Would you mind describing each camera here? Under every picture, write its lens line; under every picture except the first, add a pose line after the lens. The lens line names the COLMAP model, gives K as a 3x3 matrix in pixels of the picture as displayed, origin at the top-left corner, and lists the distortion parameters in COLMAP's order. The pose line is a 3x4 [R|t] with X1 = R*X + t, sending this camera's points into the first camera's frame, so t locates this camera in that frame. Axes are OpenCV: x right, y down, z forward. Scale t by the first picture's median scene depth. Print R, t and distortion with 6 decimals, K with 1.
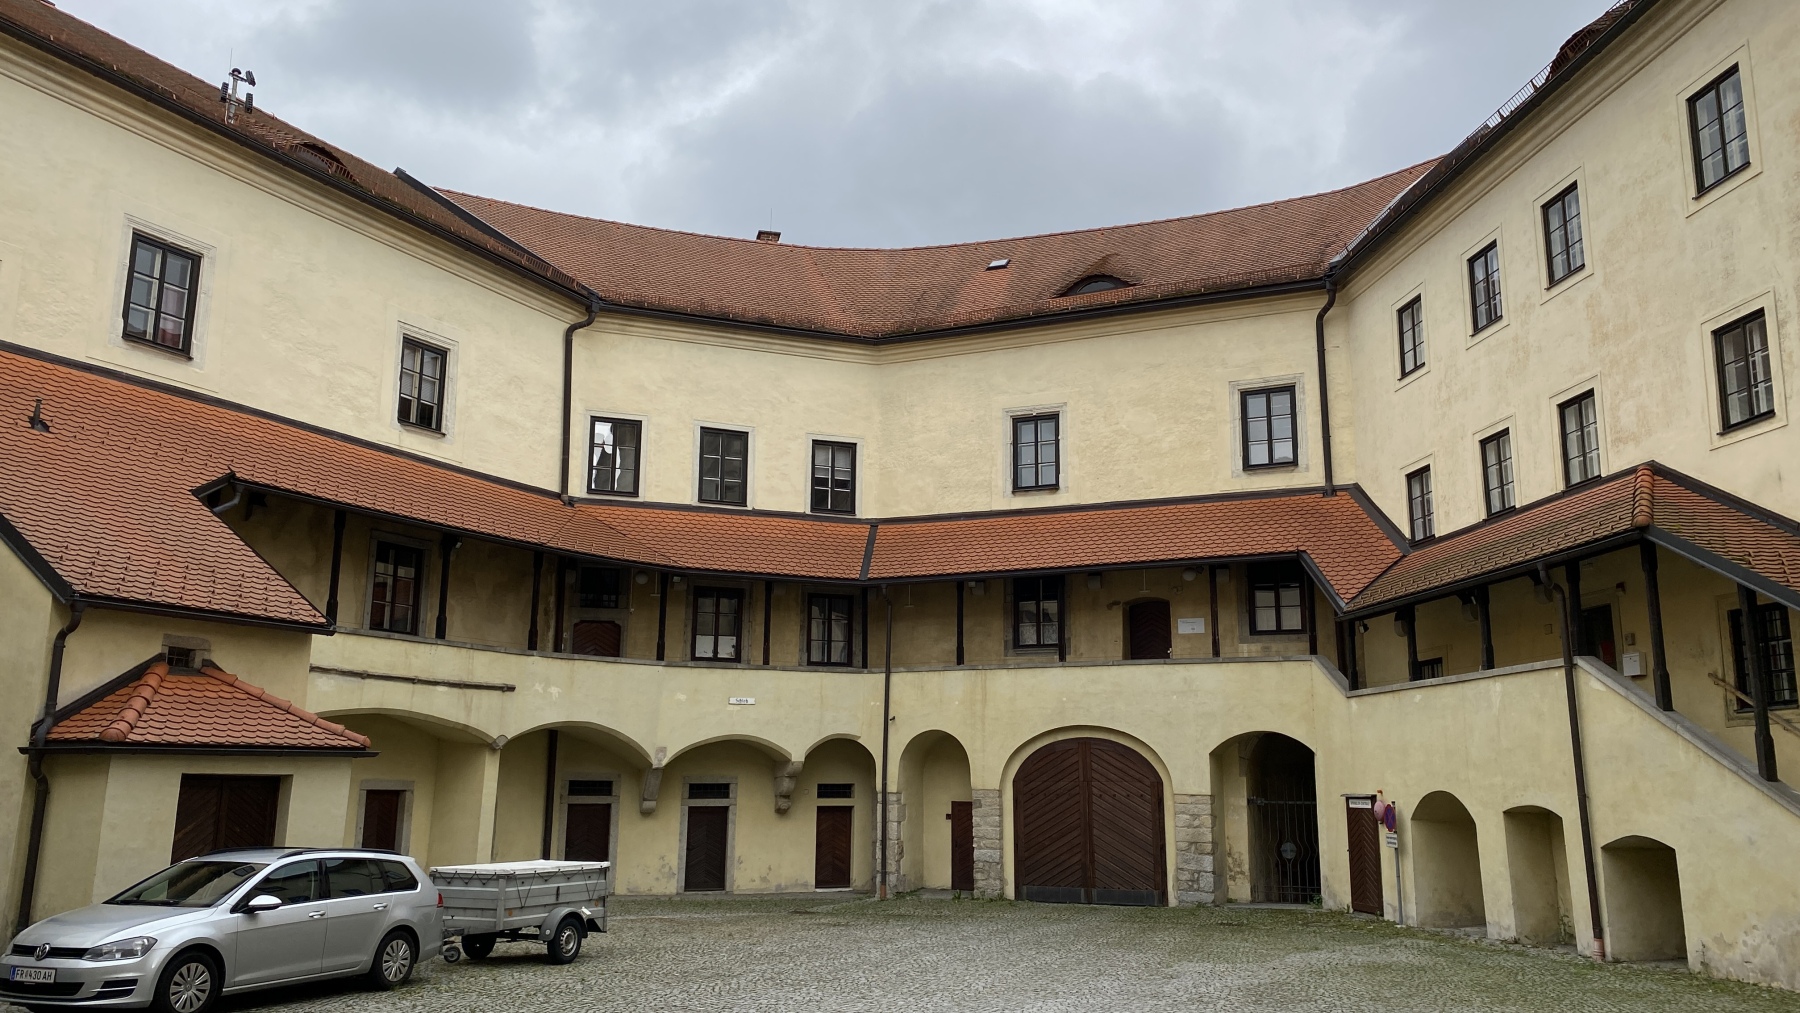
lens RADIAL K [[1355.4, 0, 902.2], [0, 1355.4, 513.8], [0, 0, 1]] dist [-0.004066, -0.006523]
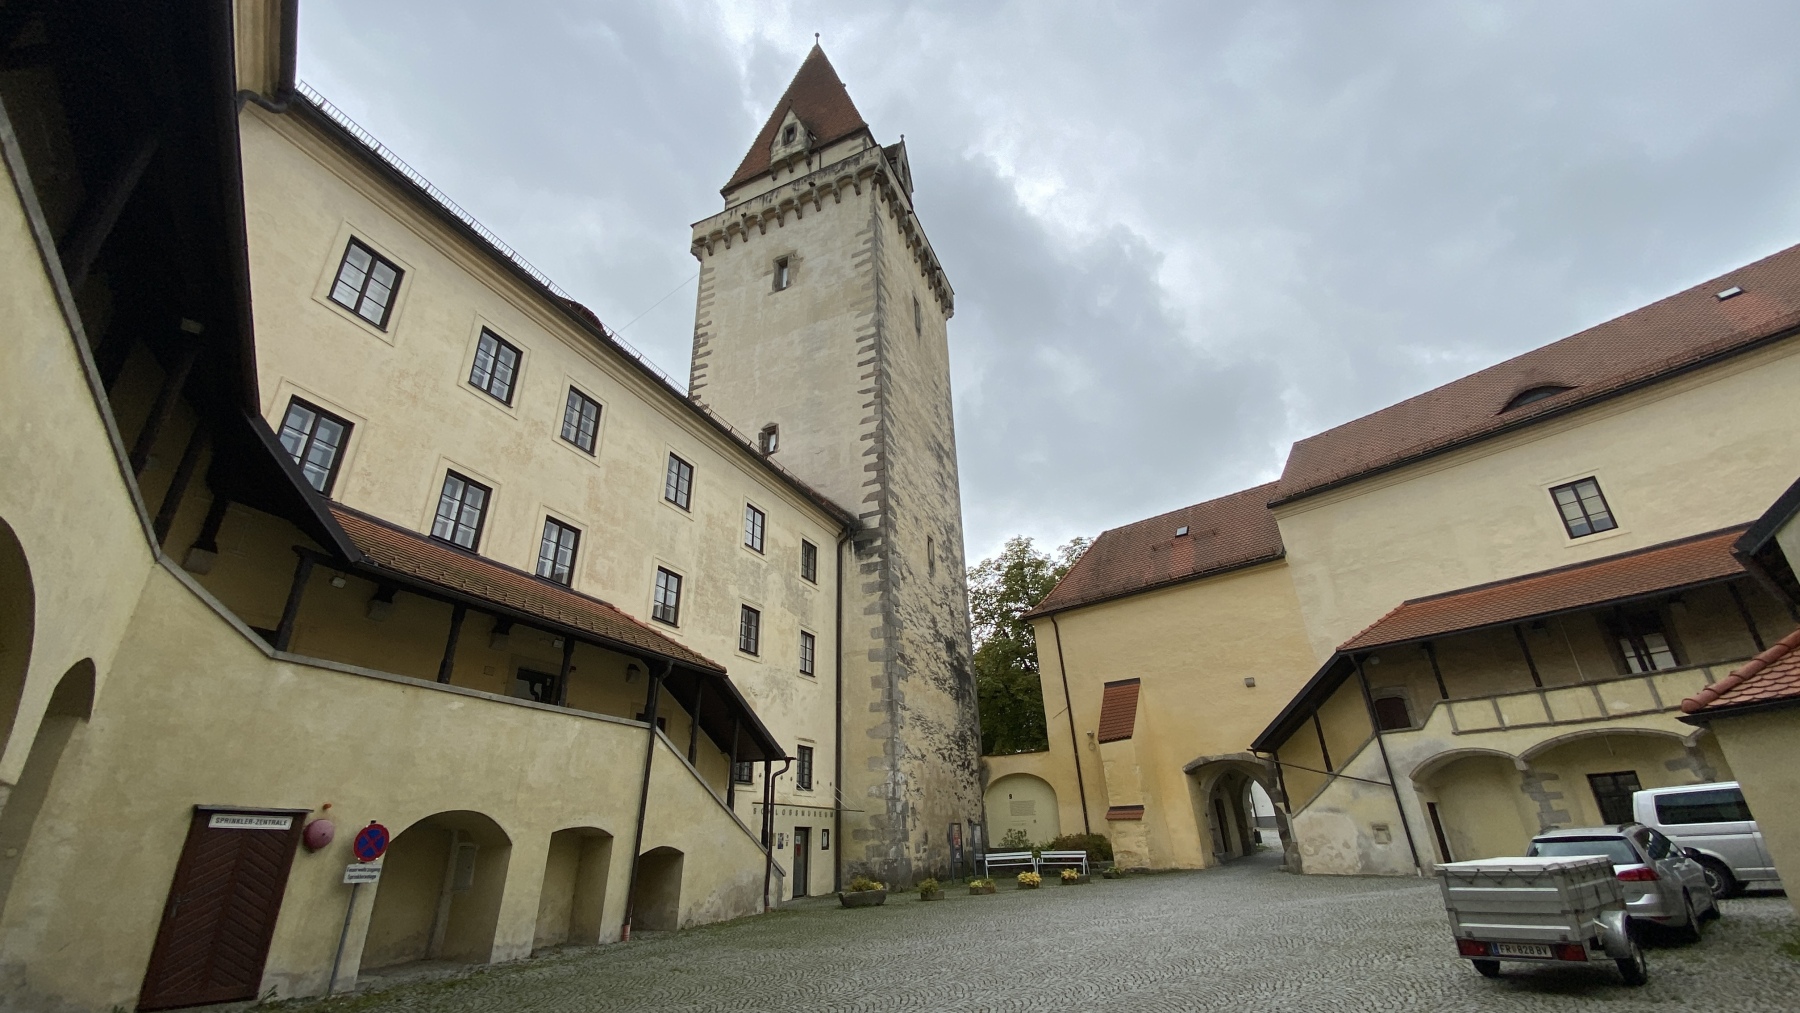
lens RADIAL K [[713.0, 0, 895.4], [0, 713.0, 517.8], [0, 0, 1]] dist [0.000330, -0.007588]
pose [[-0.861794, 0.220853, 0.456656, -0.155953], [-0.086320, 0.823263, -0.561058, 0.316681], [-0.499860, -0.522935, -0.690419, 1.421165]]
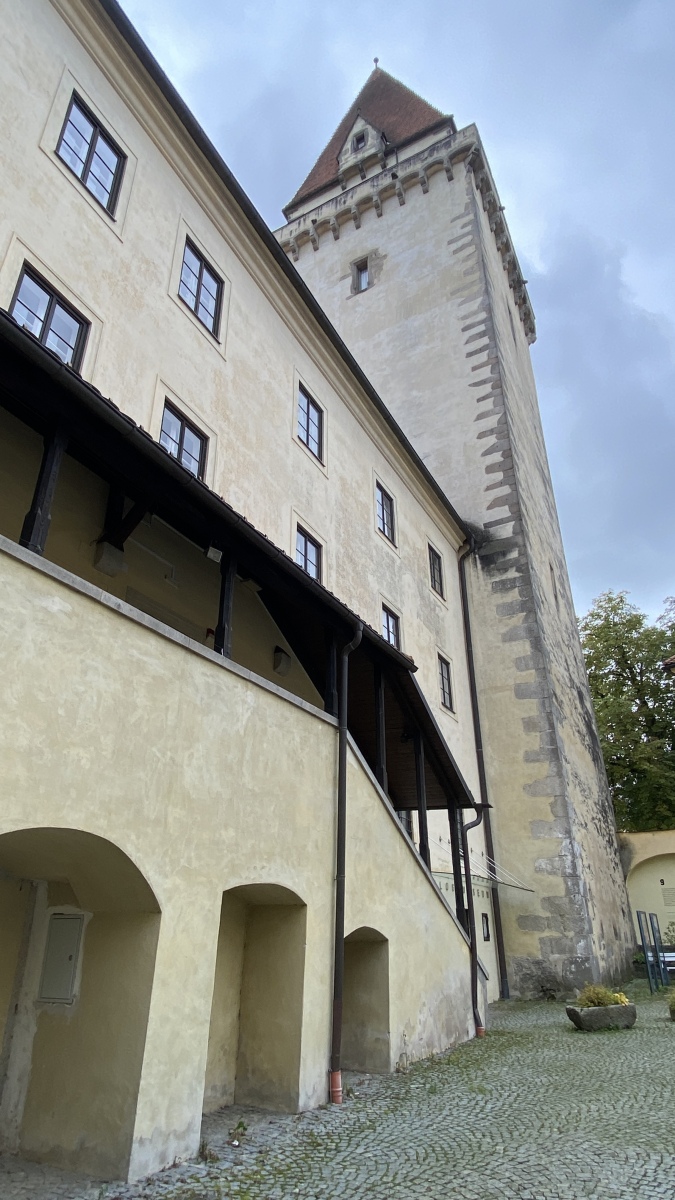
lens RADIAL K [[672.7, 0, 332.9], [0, 672.7, 604.0], [0, 0, 1]] dist [-0.014250, 0.003520]
pose [[-0.818621, 0.242419, 0.520666, 0.220203], [-0.129063, 0.805722, -0.578061, 0.283078], [-0.559645, -0.540411, -0.628293, 1.227226]]
